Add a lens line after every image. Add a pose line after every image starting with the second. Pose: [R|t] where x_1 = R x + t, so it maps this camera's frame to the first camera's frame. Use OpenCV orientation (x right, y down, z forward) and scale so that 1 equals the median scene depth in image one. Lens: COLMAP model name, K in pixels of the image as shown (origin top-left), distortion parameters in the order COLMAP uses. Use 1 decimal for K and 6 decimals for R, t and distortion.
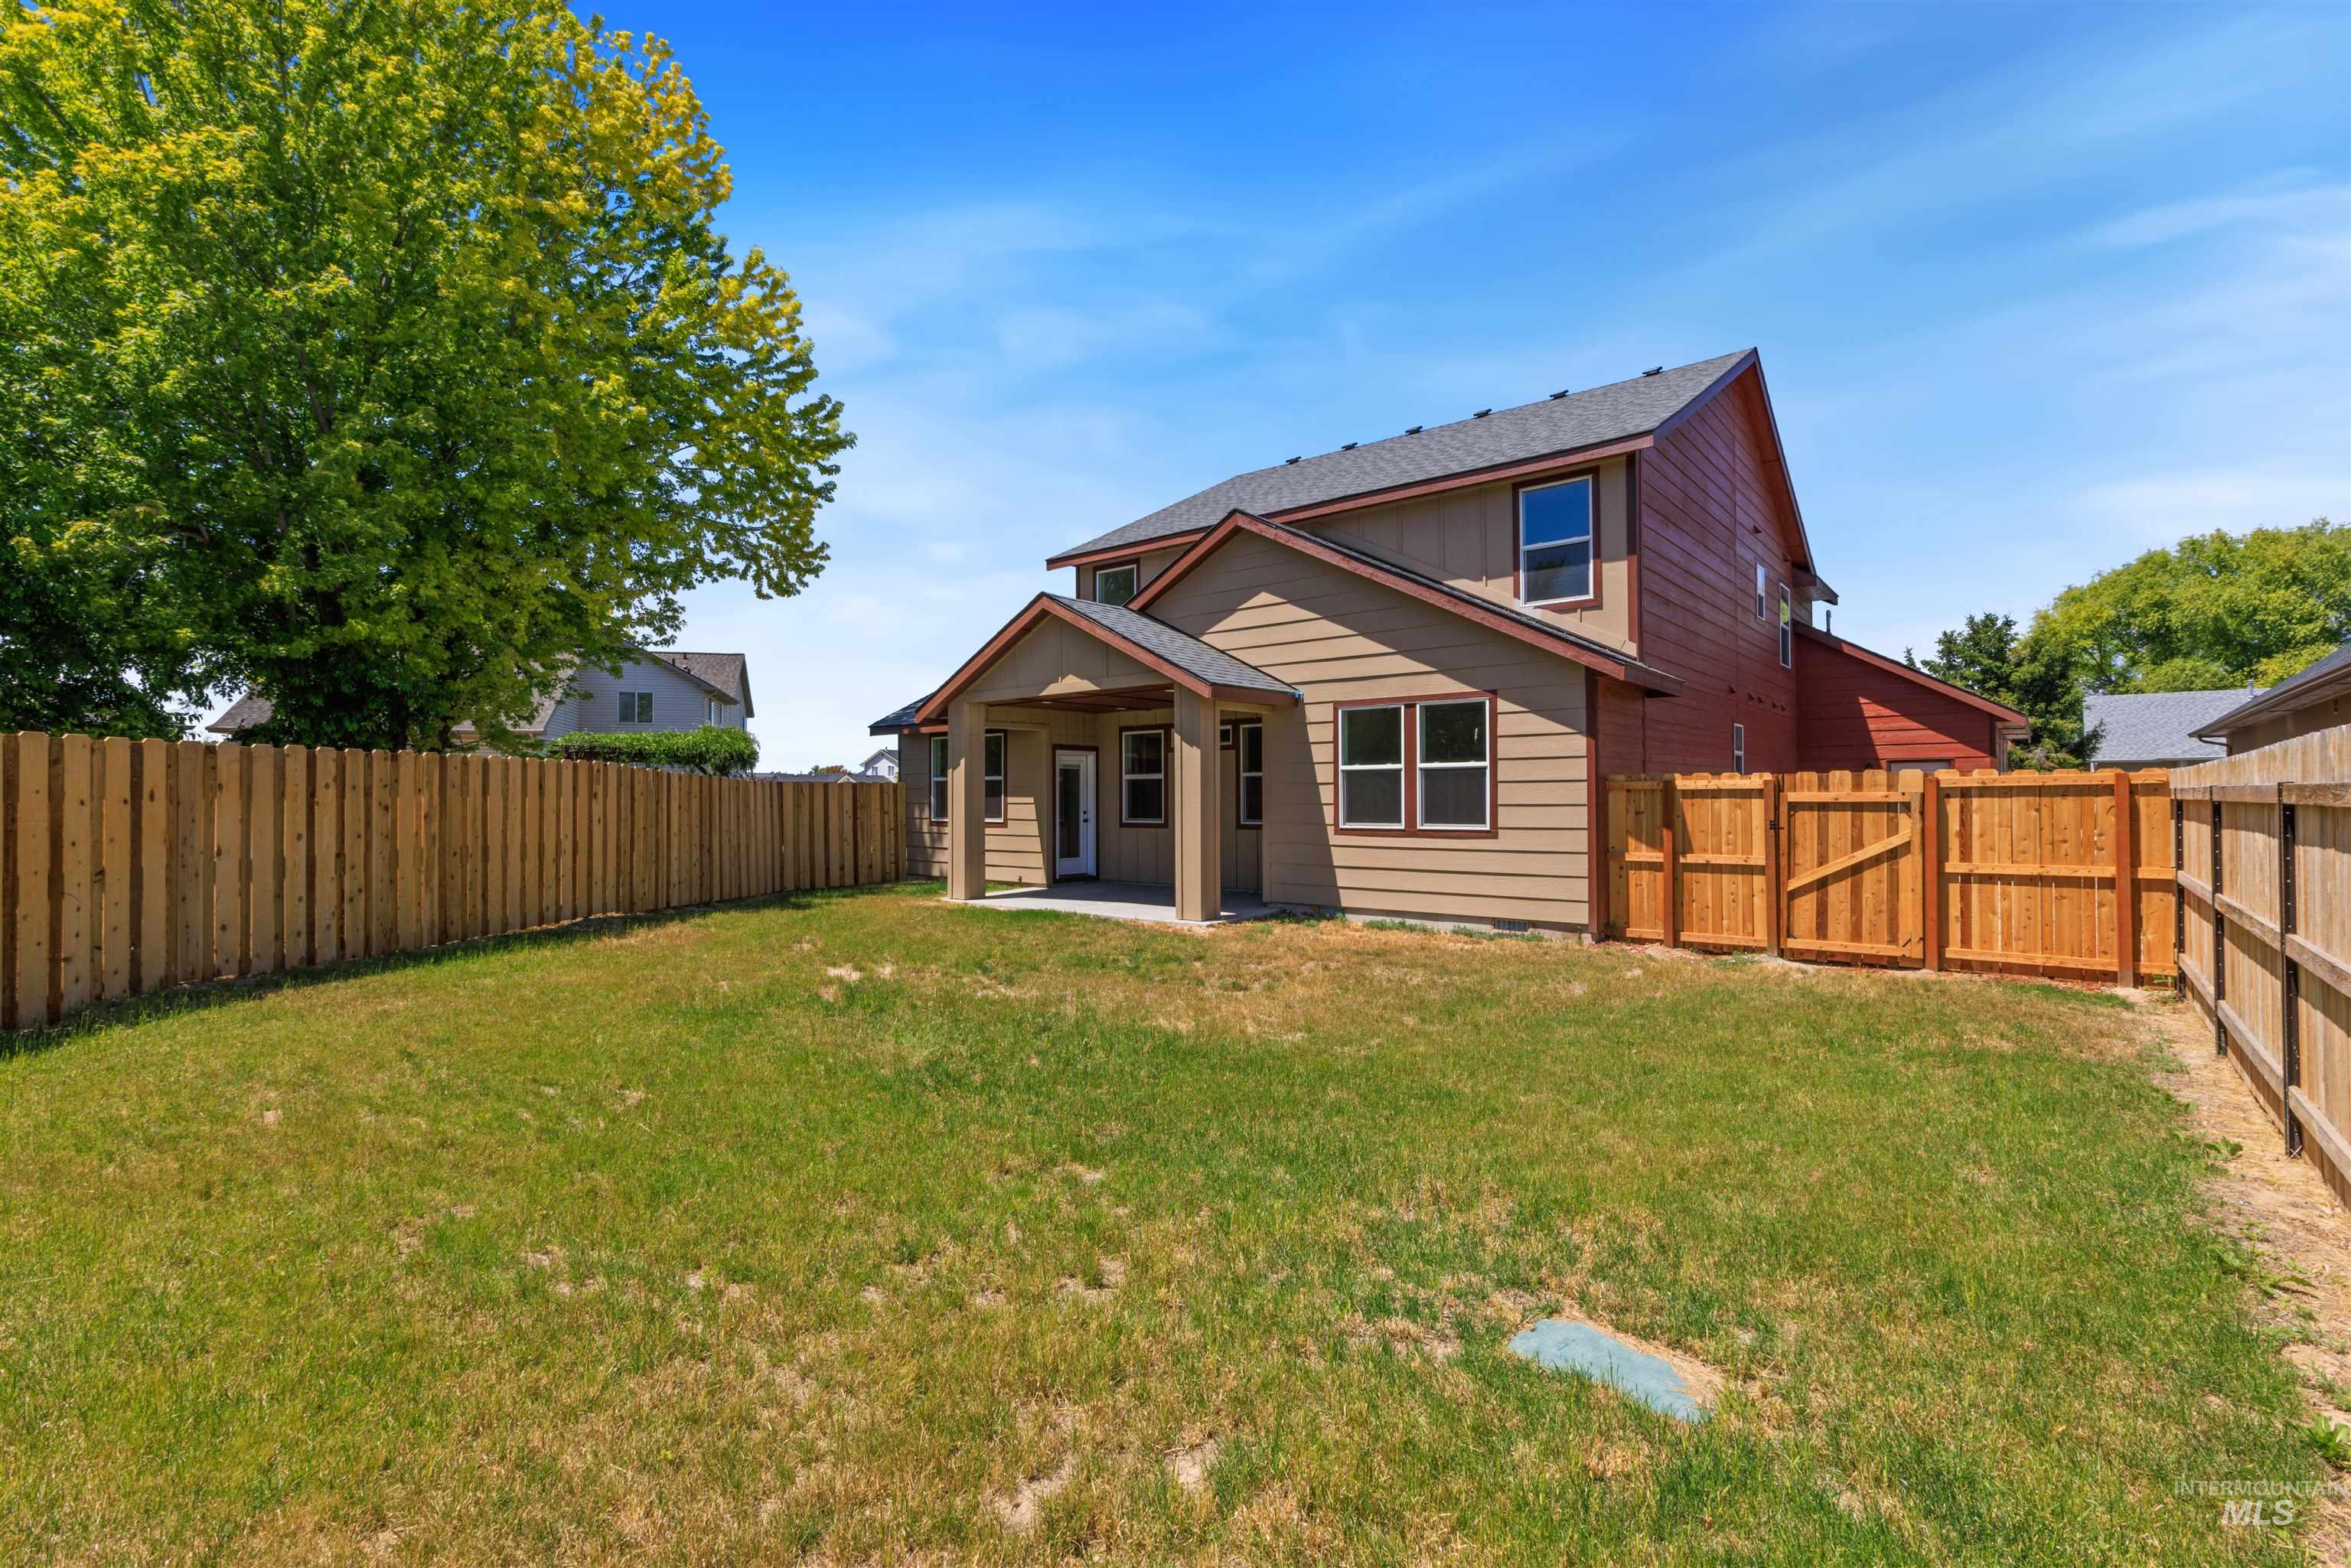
lens RADIAL K [[1040.5, 0, 1165.4], [0, 1040.5, 792.6], [0, 0, 1]] dist [0.017099, -0.006821]
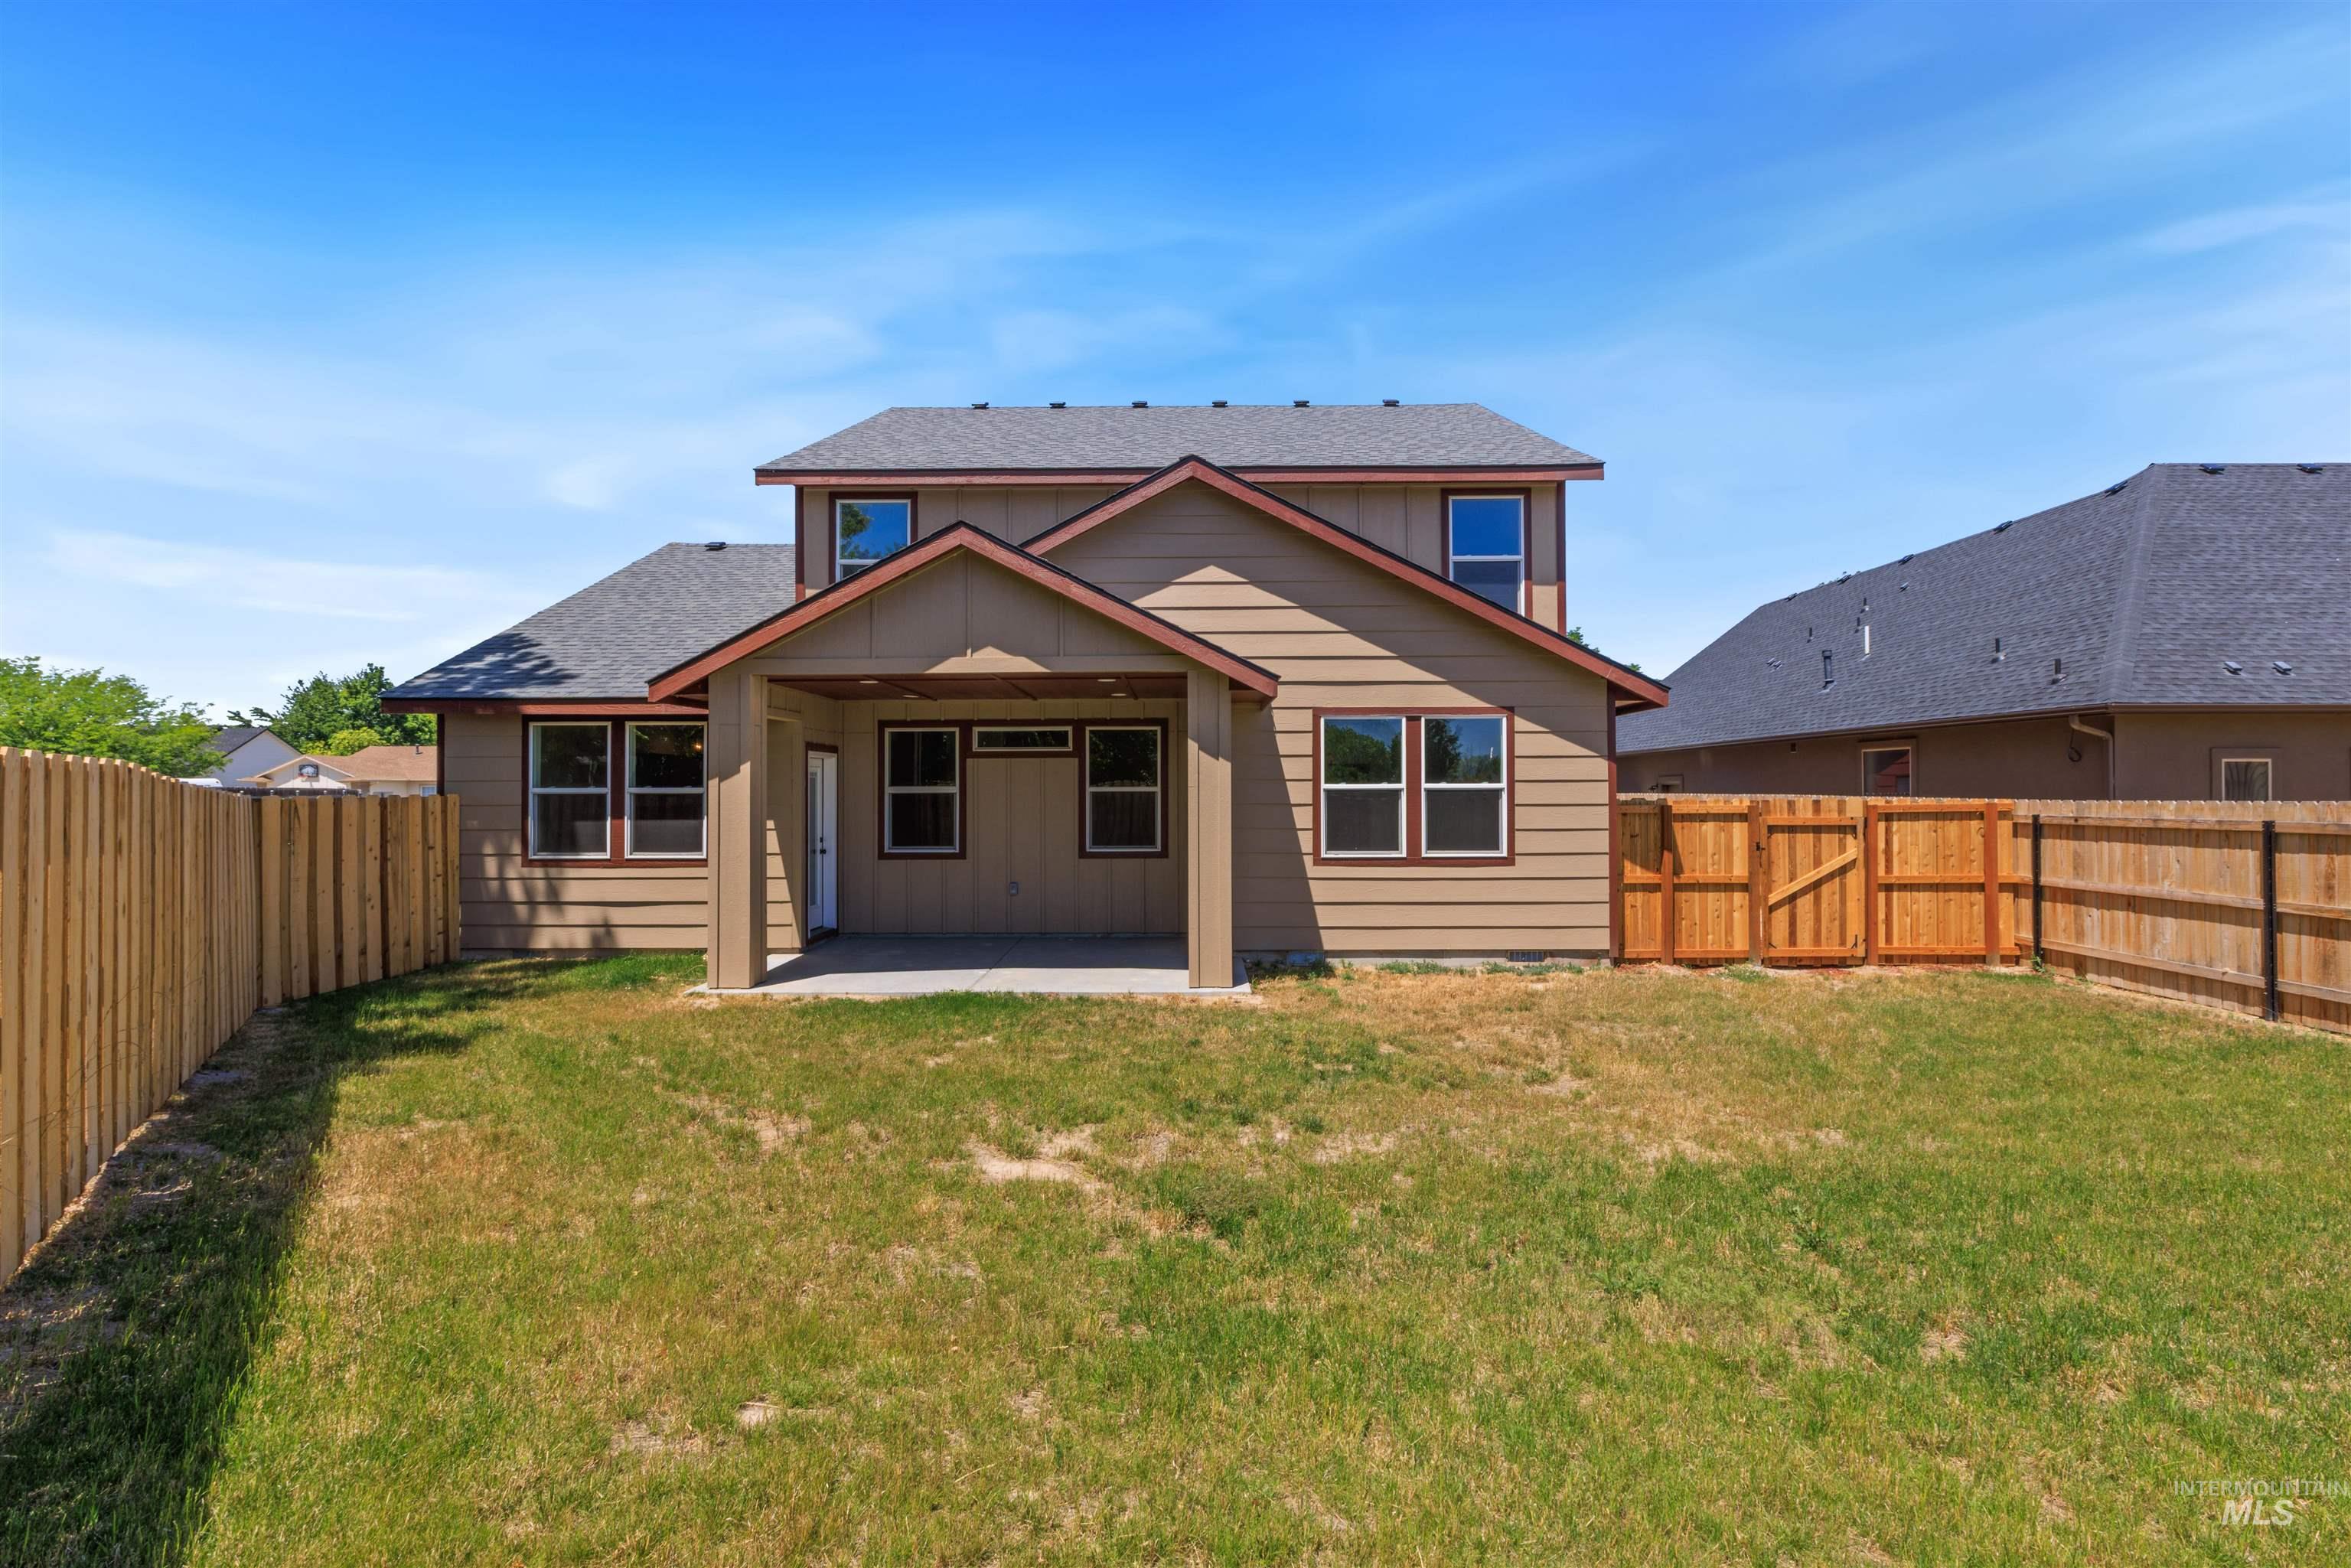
lens RADIAL K [[1040.5, 0, 1165.4], [0, 1040.5, 792.6], [0, 0, 1]] dist [0.017099, -0.006821]
pose [[0.777947, 0.002412, 0.628326, -0.511461], [-0.002635, 0.999996, -0.000576, -0.019810], [-0.628325, -0.001207, 0.777950, 0.463105]]
